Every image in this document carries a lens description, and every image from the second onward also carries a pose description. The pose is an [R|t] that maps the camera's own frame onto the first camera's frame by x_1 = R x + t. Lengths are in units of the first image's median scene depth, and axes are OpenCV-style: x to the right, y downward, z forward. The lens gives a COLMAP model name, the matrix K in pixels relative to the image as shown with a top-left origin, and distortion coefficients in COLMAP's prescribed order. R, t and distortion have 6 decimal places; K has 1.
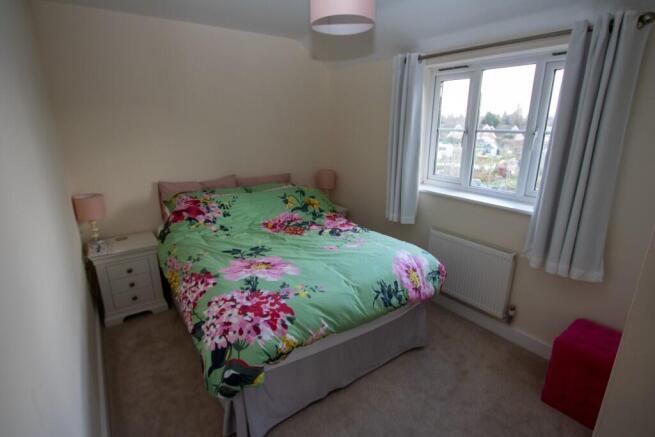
lens RADIAL K [[336.8, 0, 325.7], [0, 336.8, 221.3], [0, 0, 1]] dist [-0.006216, -0.000420]
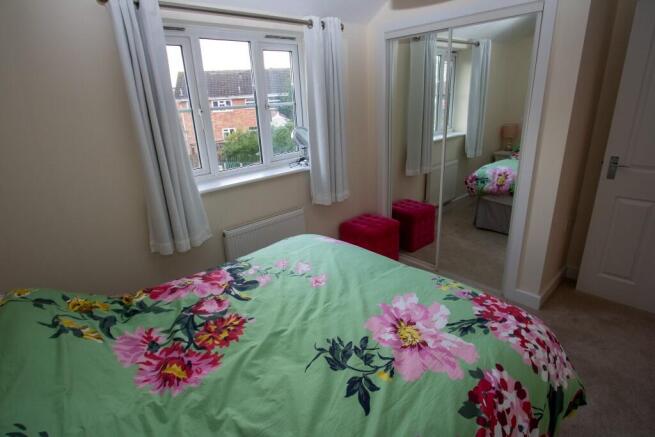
lens RADIAL K [[344.1, 0, 325.2], [0, 344.1, 214.2], [0, 0, 1]] dist [0.004528, 0.000000]
pose [[-0.146644, -0.315337, 0.937581, -0.674323], [0.321161, 0.881304, 0.346641, -0.310834], [-0.935602, 0.351947, -0.027964, 1.069602]]
